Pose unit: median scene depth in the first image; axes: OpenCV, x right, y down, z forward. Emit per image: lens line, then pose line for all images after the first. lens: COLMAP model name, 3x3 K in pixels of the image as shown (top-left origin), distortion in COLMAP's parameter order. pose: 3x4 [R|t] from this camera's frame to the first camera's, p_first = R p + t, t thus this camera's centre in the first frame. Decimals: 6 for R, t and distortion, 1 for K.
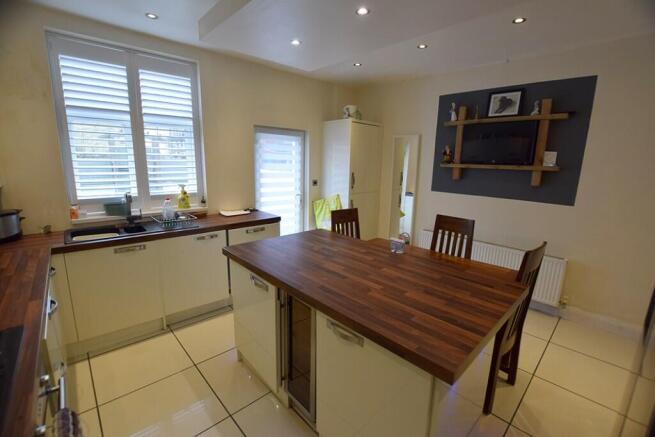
lens RADIAL K [[290.9, 0, 327.5], [0, 290.9, 218.5], [0, 0, 1]] dist [-0.013535, 0.000028]
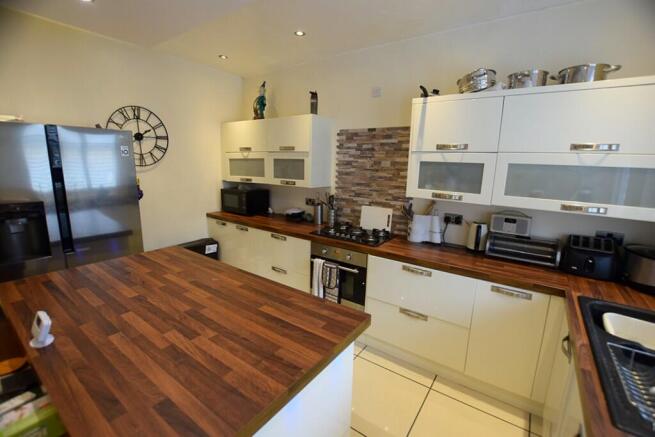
lens RADIAL K [[290.9, 0, 327.5], [0, 290.9, 218.5], [0, 0, 1]] dist [-0.013535, 0.000028]
pose [[-0.981307, -0.004999, -0.192386, -0.129013], [-0.079582, 0.920729, 0.382001, -0.264466], [0.175226, 0.390170, -0.903915, 1.217802]]
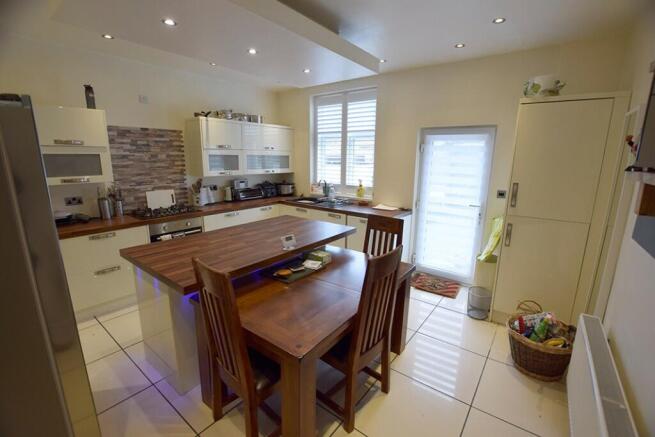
lens RADIAL K [[290.9, 0, 327.5], [0, 290.9, 218.5], [0, 0, 1]] dist [-0.013535, 0.000028]
pose [[0.151196, 0.189226, -0.970223, 1.037267], [-0.206039, 0.965982, 0.156290, -0.149954], [0.966792, 0.176273, 0.185041, 0.770386]]
